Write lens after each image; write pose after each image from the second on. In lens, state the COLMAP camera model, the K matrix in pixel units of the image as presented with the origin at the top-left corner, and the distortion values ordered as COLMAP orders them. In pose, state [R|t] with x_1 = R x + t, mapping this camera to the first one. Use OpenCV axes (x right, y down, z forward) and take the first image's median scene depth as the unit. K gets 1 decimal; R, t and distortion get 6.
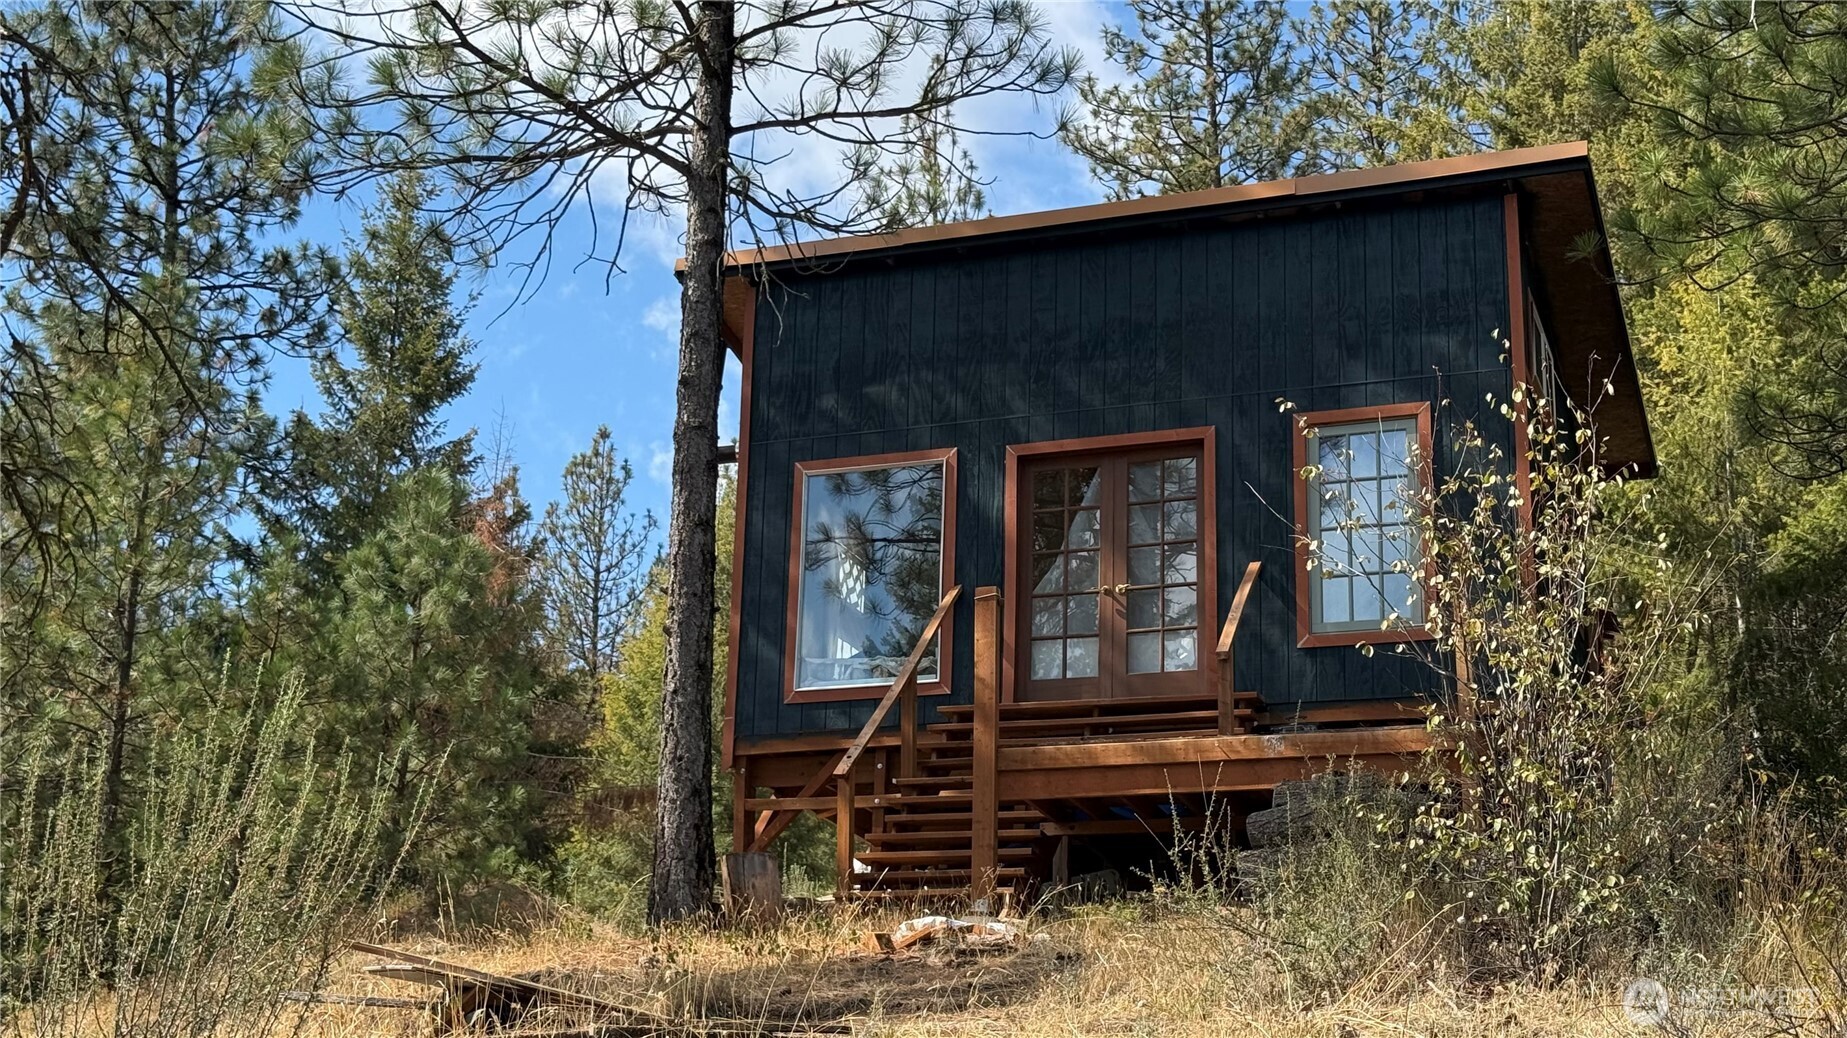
lens RADIAL K [[2627.3, 0, 924.1], [0, 2627.3, 521.4], [0, 0, 1]] dist [0.104808, 0.000000]
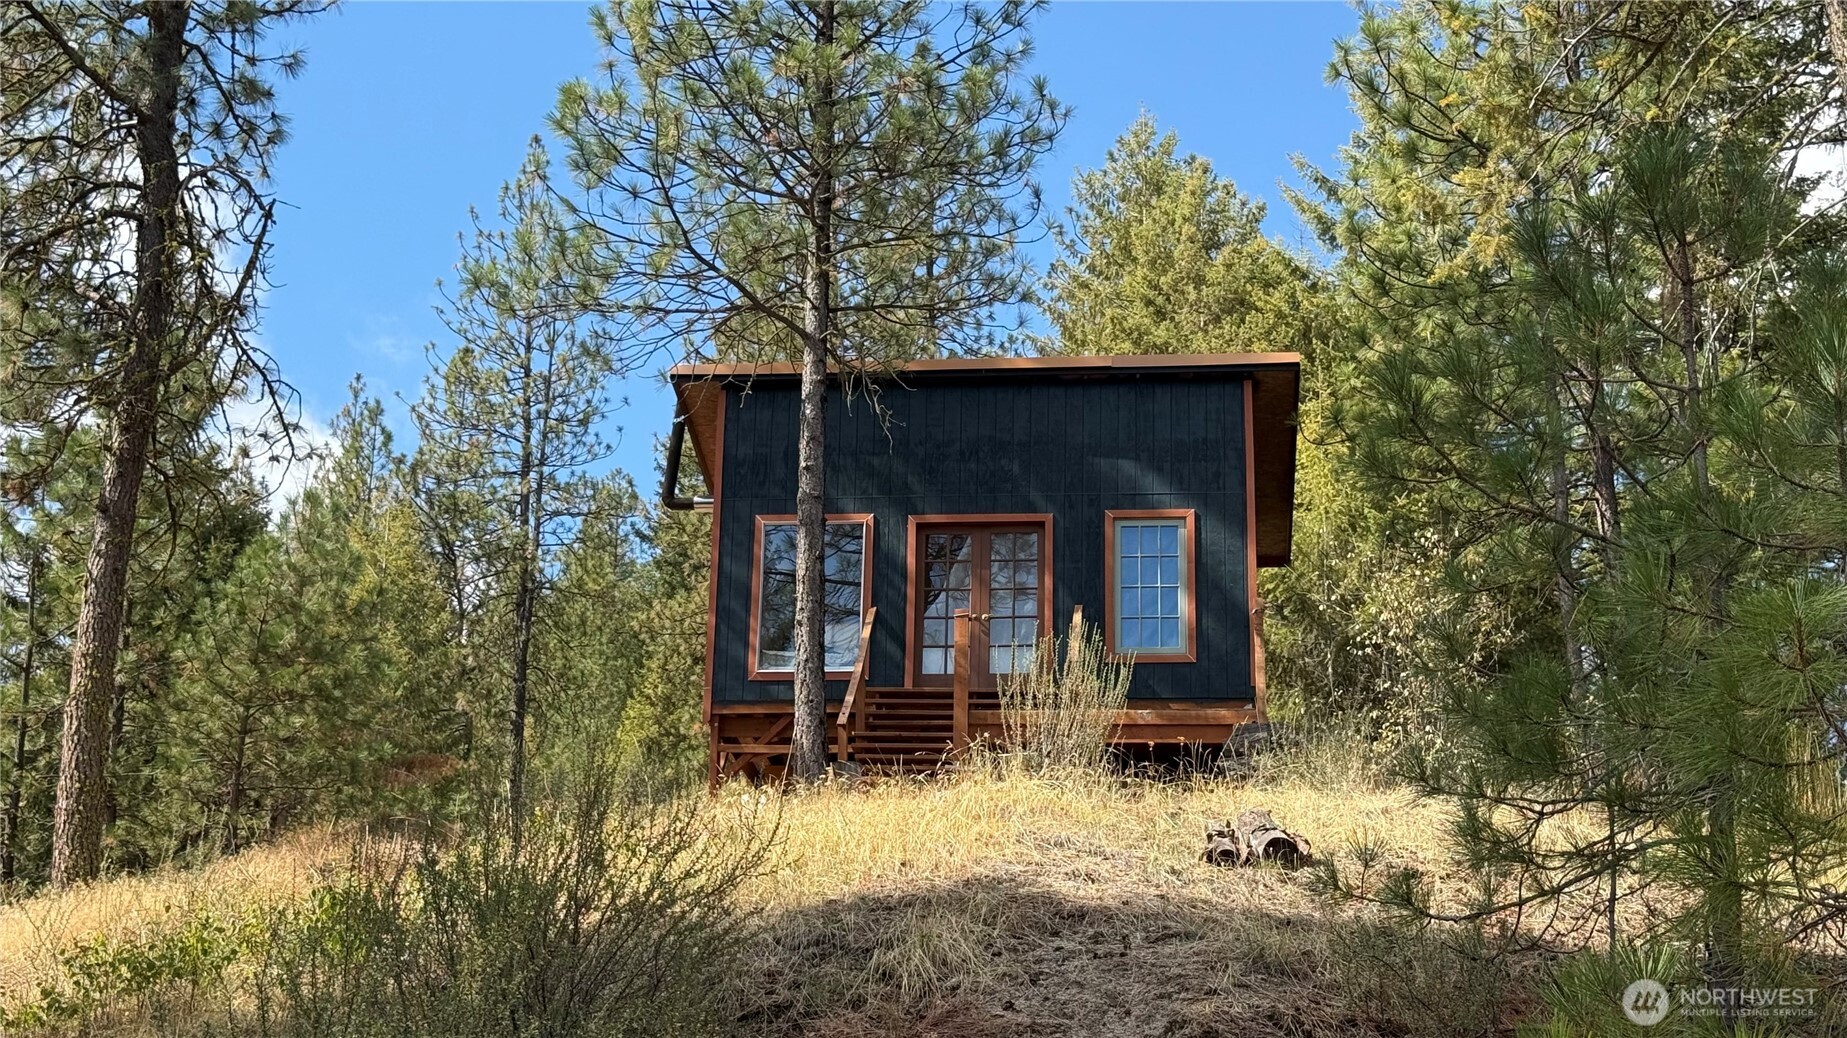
lens RADIAL K [[2627.3, 0, 923.3], [0, 2627.3, 518.3], [0, 0, 1]] dist [0.104808, 0.000000]
pose [[0.969207, 0.074545, 0.234693, -0.317712], [-0.070374, 0.997179, -0.026110, 0.011329], [-0.235978, 0.008790, 0.971719, -0.457444]]
